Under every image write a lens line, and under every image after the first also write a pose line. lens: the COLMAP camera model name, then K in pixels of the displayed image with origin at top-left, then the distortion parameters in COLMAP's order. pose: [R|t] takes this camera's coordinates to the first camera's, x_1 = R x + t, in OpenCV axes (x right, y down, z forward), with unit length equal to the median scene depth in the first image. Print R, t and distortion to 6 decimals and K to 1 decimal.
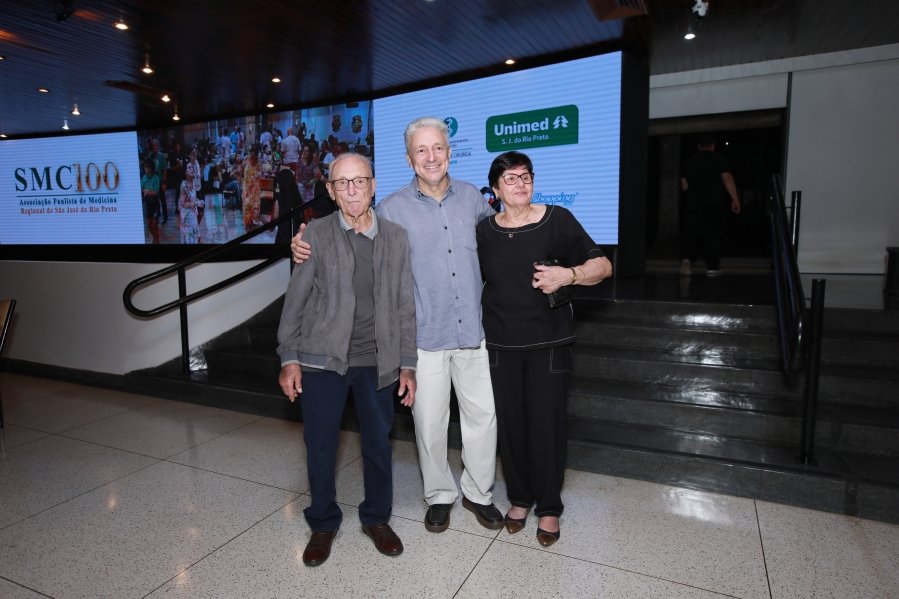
lens RADIAL K [[575.5, 0, 449.5], [0, 575.5, 299.5], [0, 0, 1]] dist [0.022099, 0.001137]
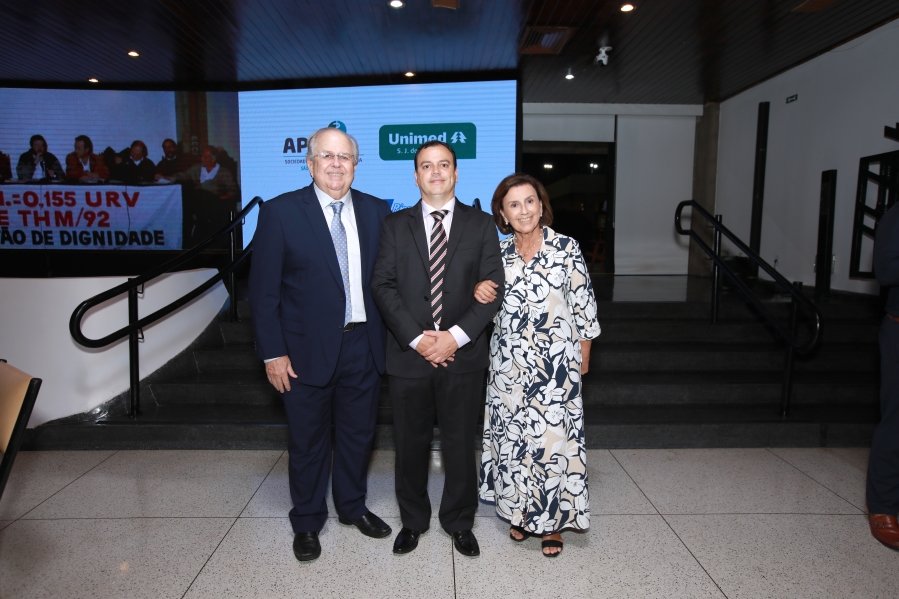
lens RADIAL K [[572.5, 0, 449.5], [0, 572.5, 299.5], [0, 0, 1]] dist [-0.000972, 0.000511]
pose [[0.887973, -0.041565, 0.458014, -0.330179], [0.045373, 0.998966, 0.002689, -0.013736], [-0.457653, 0.018394, 0.888941, 0.080229]]
